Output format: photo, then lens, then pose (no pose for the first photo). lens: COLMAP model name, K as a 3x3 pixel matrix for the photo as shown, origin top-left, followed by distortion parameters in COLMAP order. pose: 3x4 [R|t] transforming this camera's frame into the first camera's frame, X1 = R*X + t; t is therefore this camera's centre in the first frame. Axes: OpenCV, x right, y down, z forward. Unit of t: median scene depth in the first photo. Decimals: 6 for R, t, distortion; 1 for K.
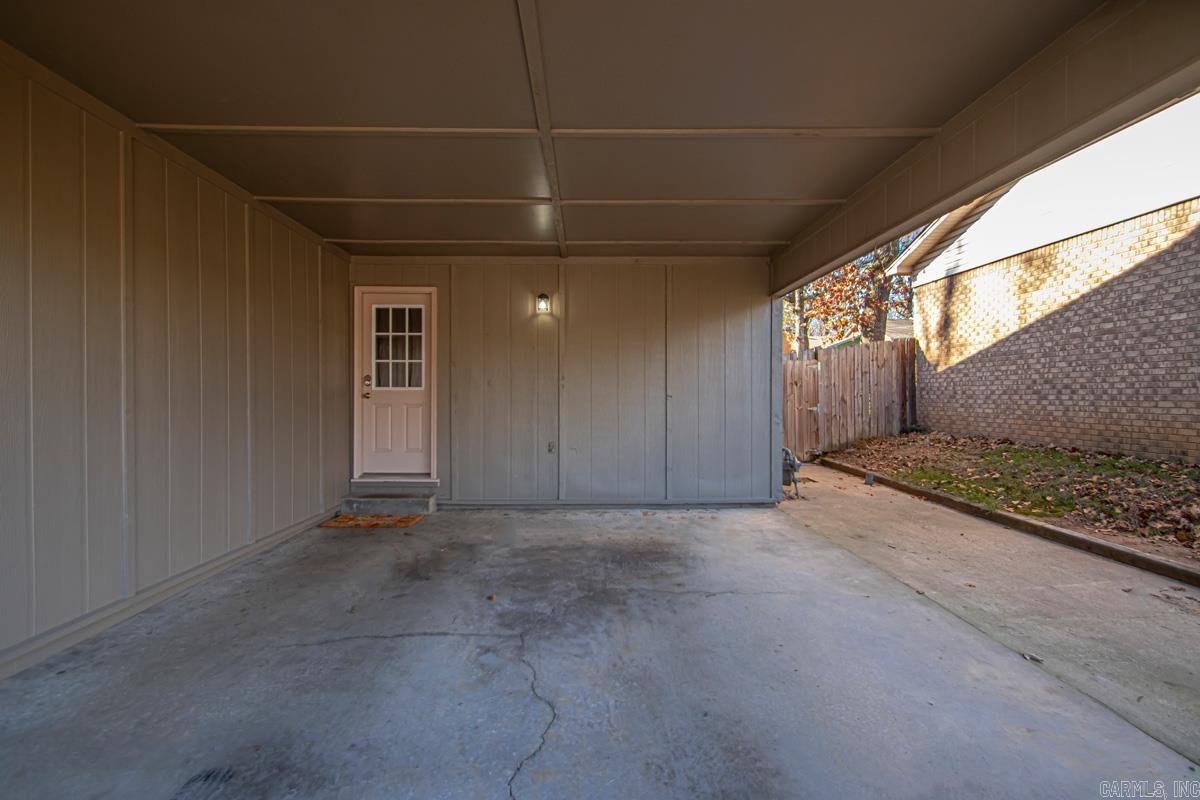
lens RADIAL K [[594.8, 0, 600.0], [0, 594.8, 400.0], [0, 0, 1]] dist [0.027838, -0.022763]
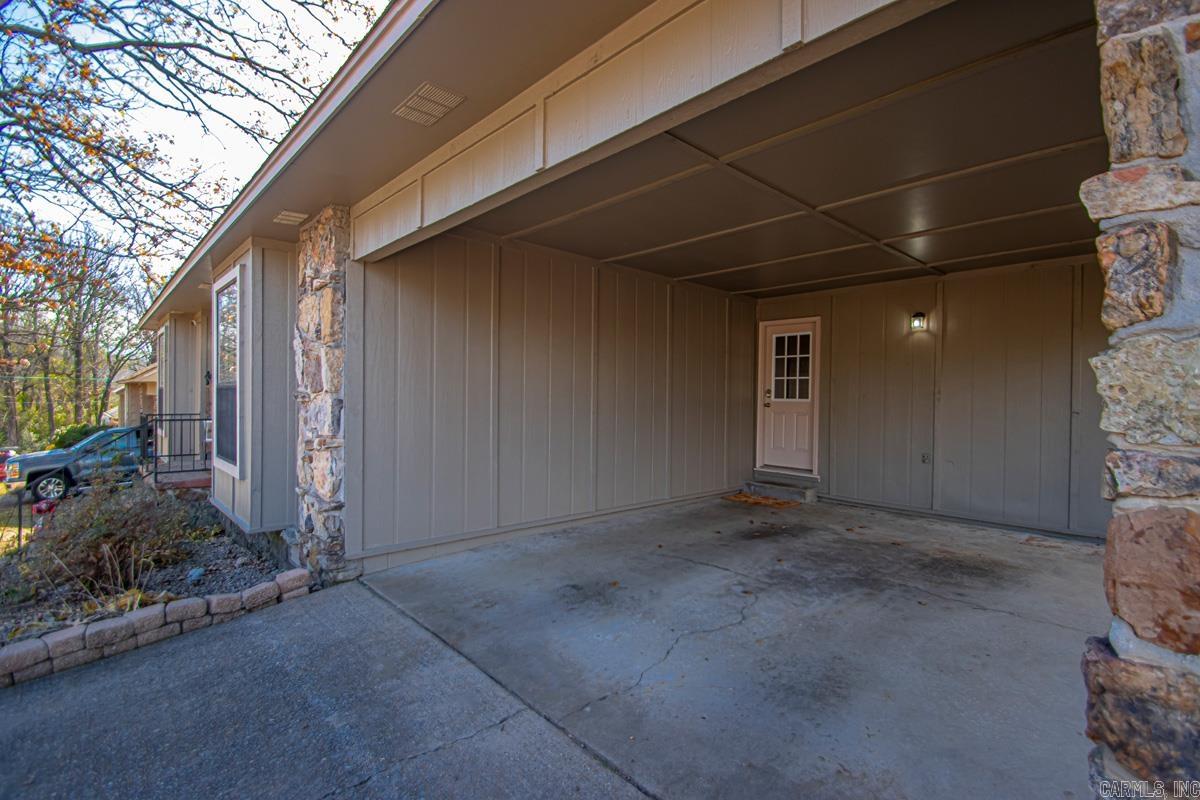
lens RADIAL K [[555.0, 0, 600.0], [0, 555.0, 400.0], [0, 0, 1]] dist [0.018806, -0.015600]
pose [[0.672042, 0.014503, -0.740371, 0.379256], [-0.018381, 0.999827, 0.002900, -0.022003], [0.740285, 0.011659, 0.672192, -0.121904]]
